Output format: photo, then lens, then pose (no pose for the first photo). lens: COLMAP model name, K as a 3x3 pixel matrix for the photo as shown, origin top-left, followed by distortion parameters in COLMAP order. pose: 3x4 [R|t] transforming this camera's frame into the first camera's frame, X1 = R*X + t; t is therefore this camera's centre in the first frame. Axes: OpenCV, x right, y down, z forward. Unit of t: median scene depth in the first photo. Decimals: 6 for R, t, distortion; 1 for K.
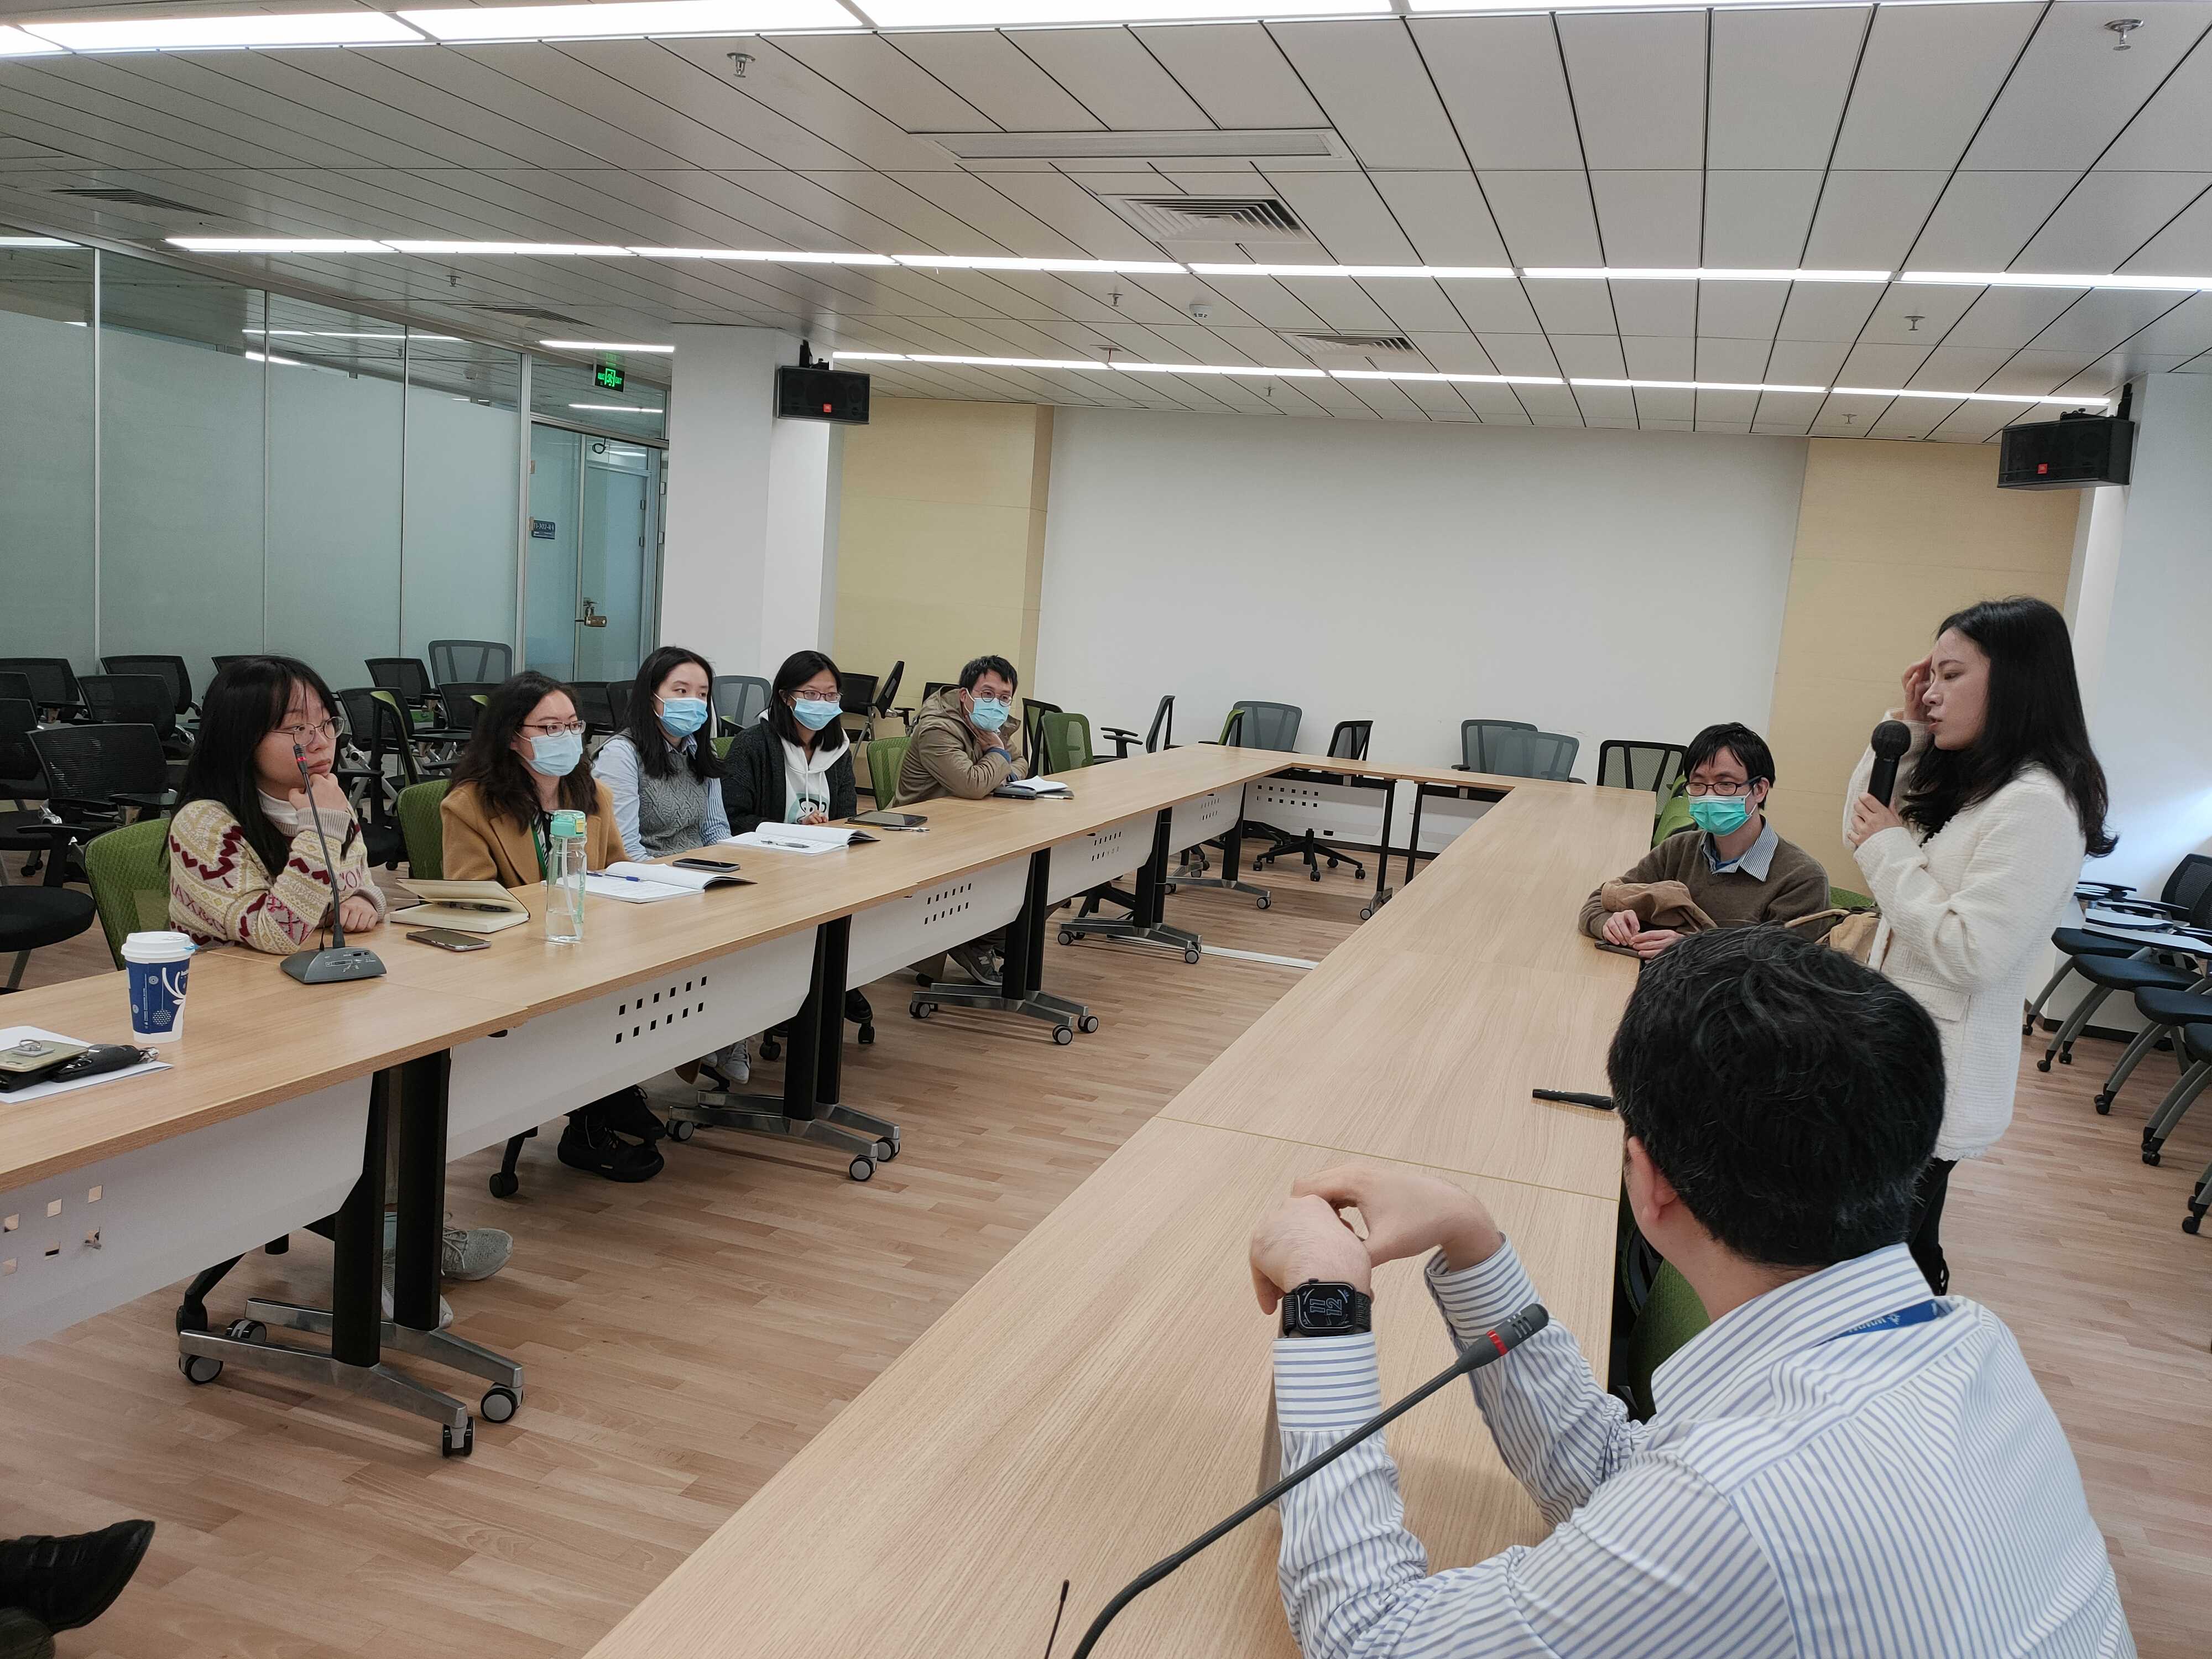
lens RADIAL K [[1619.2, 0, 1106.0], [0, 1619.2, 829.5], [0, 0, 1]] dist [0.099872, -0.101759]
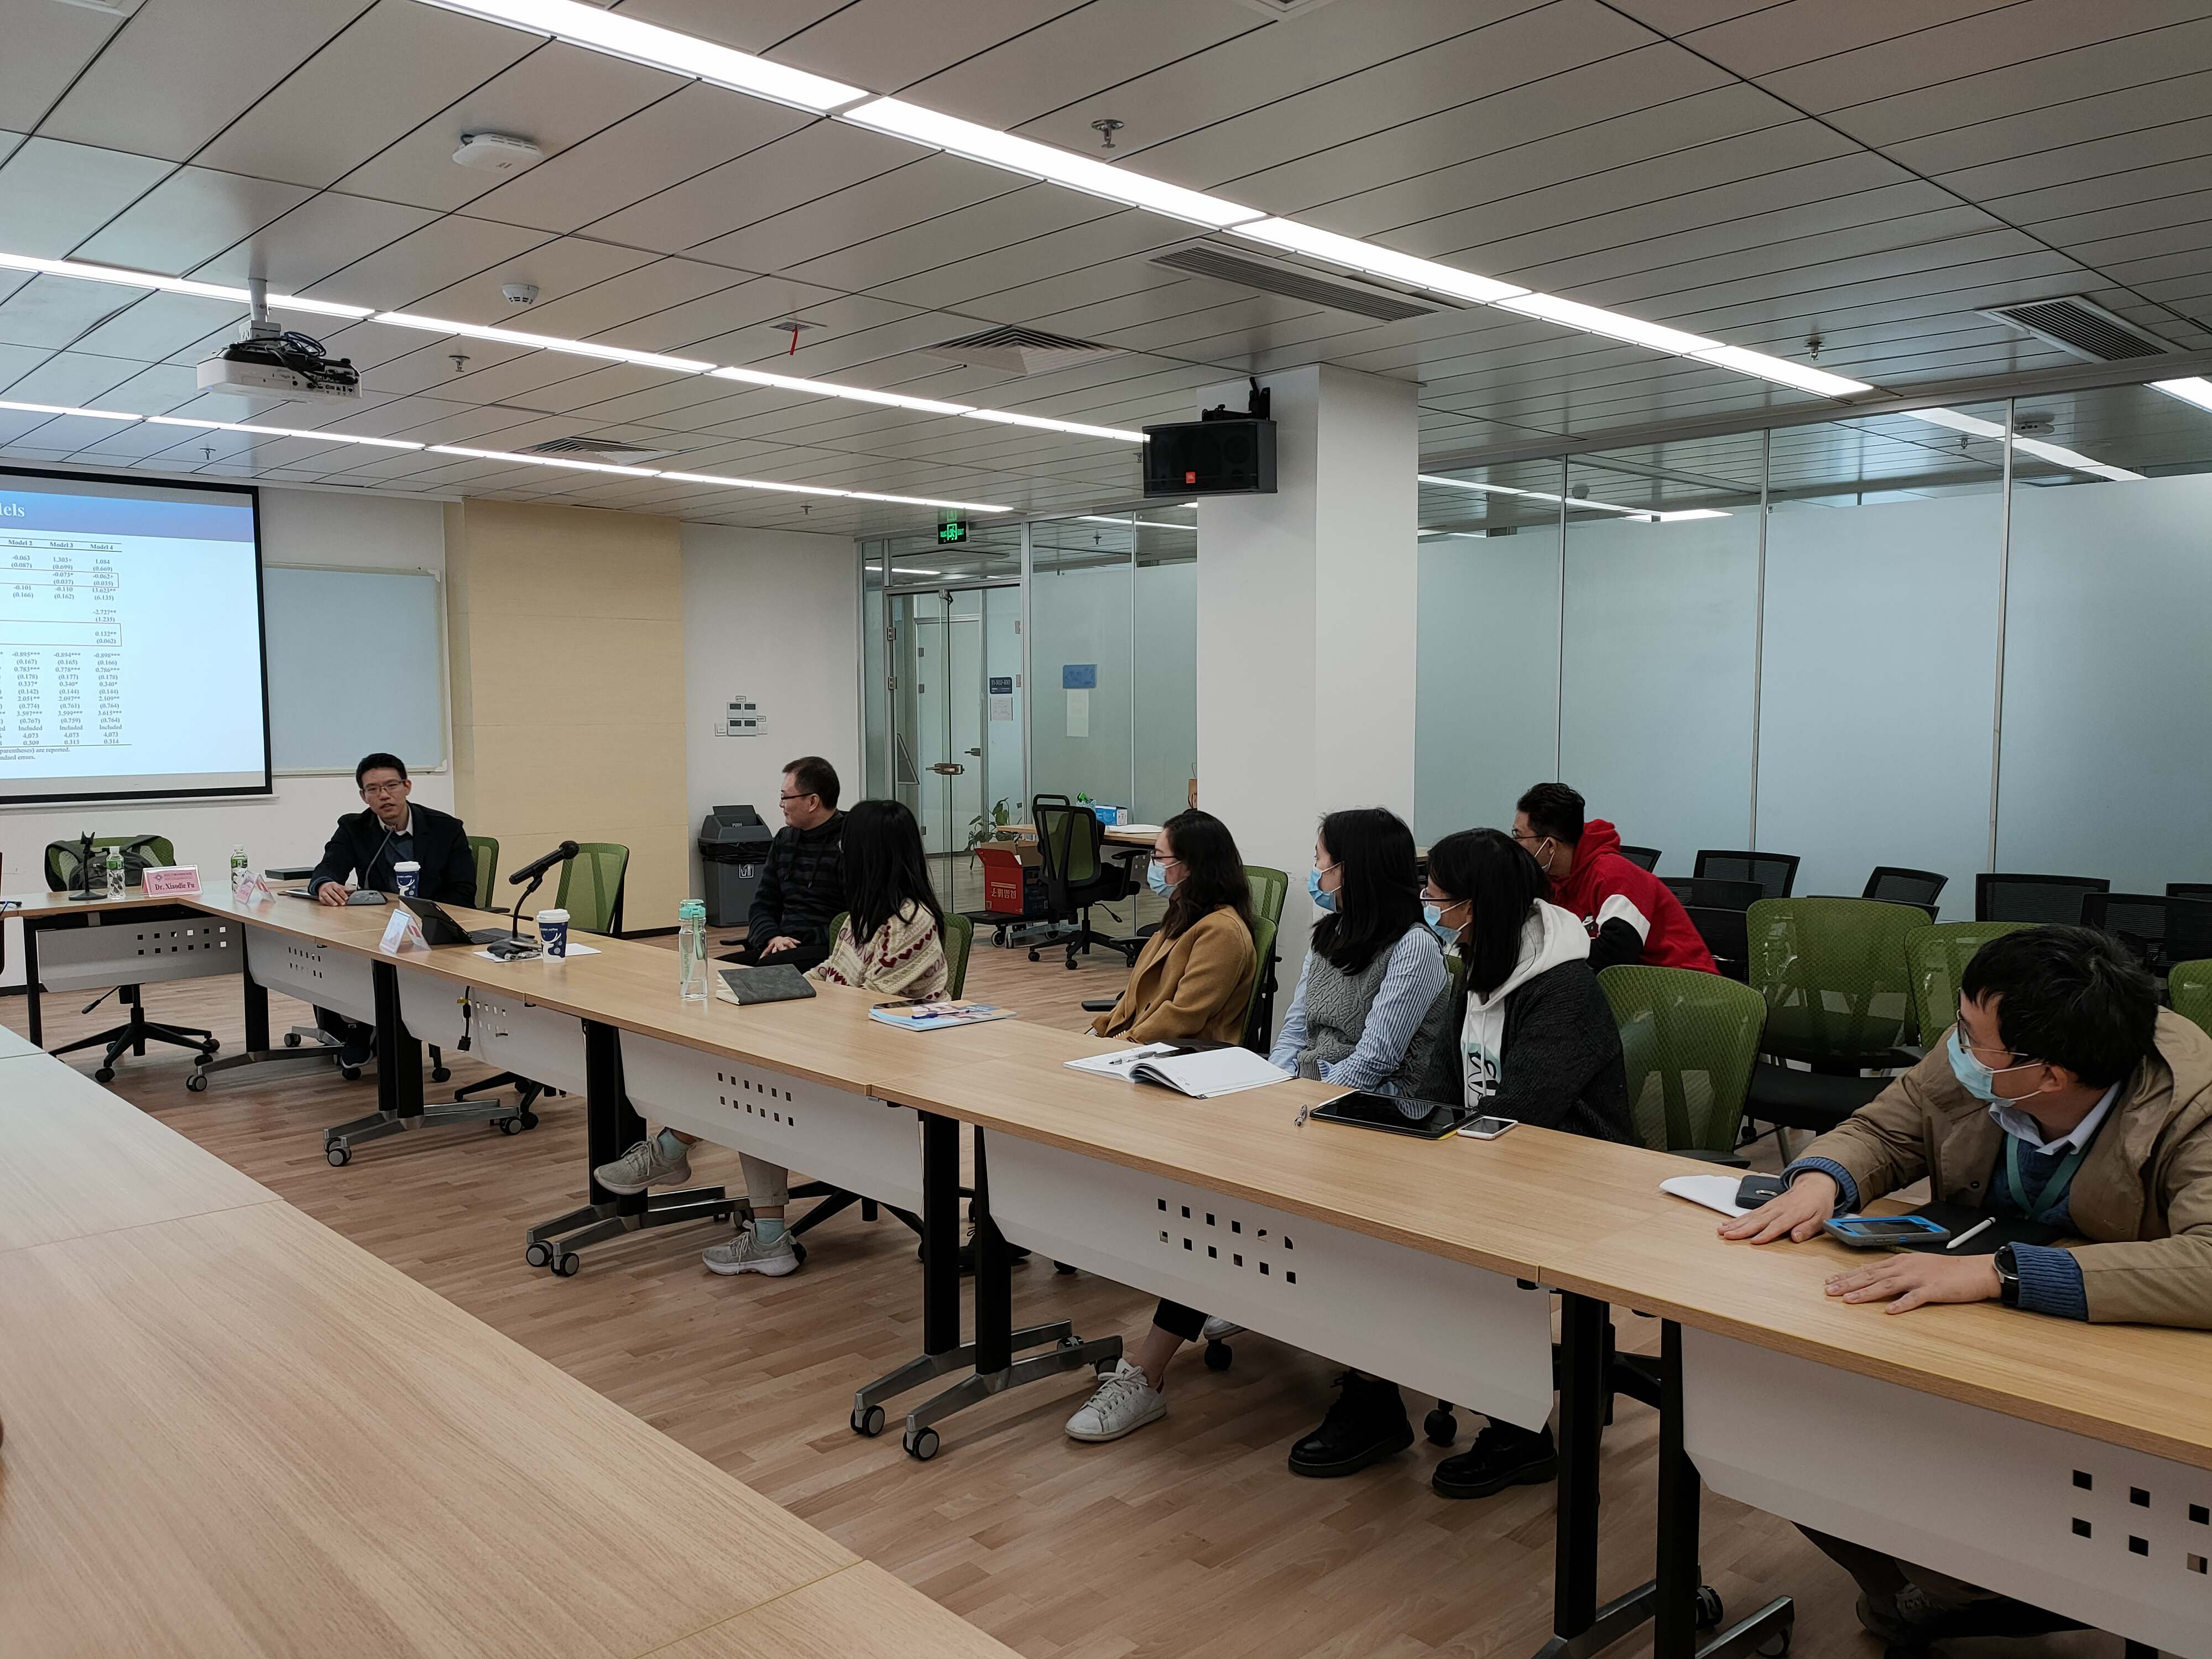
lens RADIAL K [[1619.2, 0, 1106.0], [0, 1619.2, 829.5], [0, 0, 1]] dist [0.099872, -0.101759]
pose [[-0.456286, 0.034118, -0.889179, 0.506050], [-0.122768, 0.987295, 0.100881, -0.179311], [0.881323, 0.155194, -0.446300, 1.379516]]
